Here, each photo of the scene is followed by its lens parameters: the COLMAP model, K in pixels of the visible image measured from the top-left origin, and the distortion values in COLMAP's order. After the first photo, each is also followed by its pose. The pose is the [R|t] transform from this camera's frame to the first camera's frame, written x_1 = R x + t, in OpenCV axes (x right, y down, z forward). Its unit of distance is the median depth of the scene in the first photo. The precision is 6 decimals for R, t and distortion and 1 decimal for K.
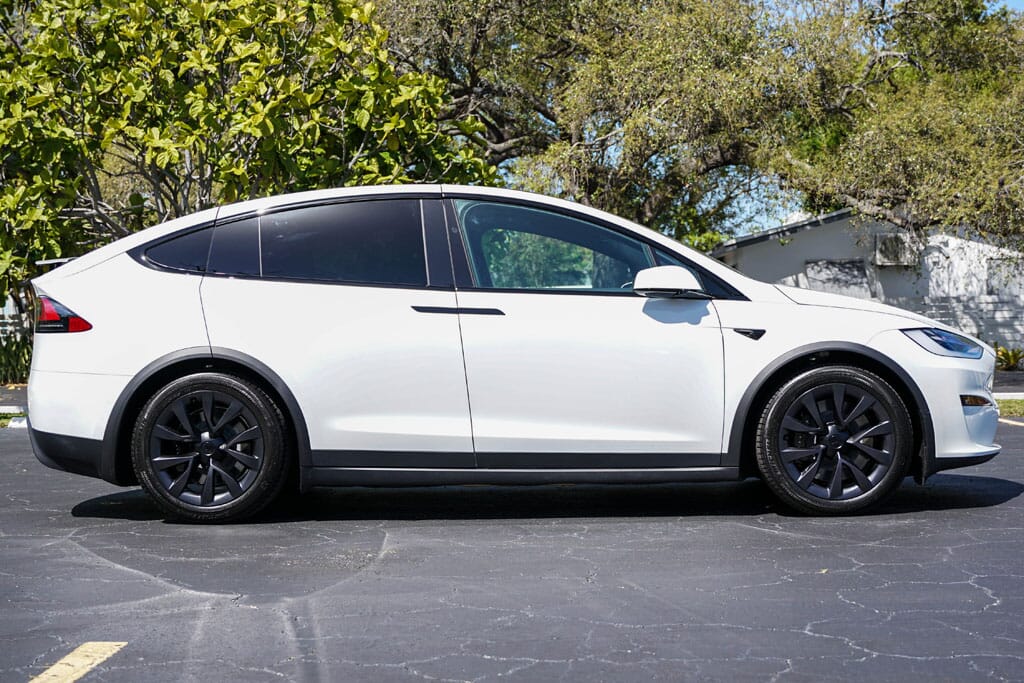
lens RADIAL K [[1319.6, 0, 517.8], [0, 1319.6, 336.7], [0, 0, 1]] dist [-0.126599, 0.000000]
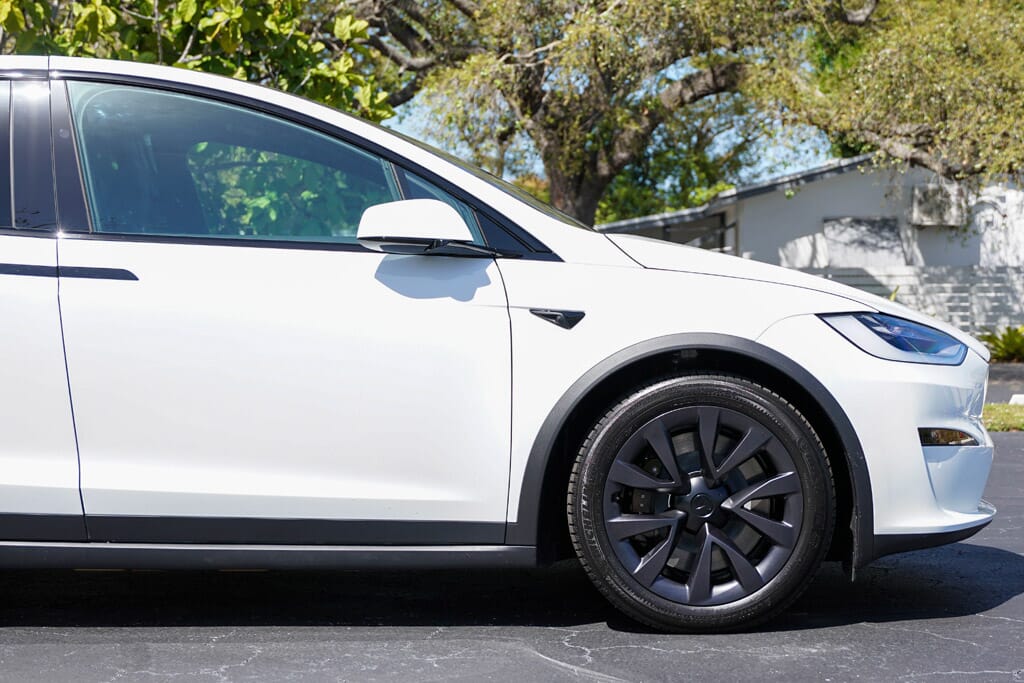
lens RADIAL K [[1670.7, 0, 514.6], [0, 1670.7, 345.1], [0, 0, 1]] dist [-0.156091, 0.000000]
pose [[0.999371, 0.013110, 0.032942, 0.132849], [-0.013835, 0.999665, 0.021871, -0.006132], [-0.032644, -0.022313, 0.999218, 0.261817]]
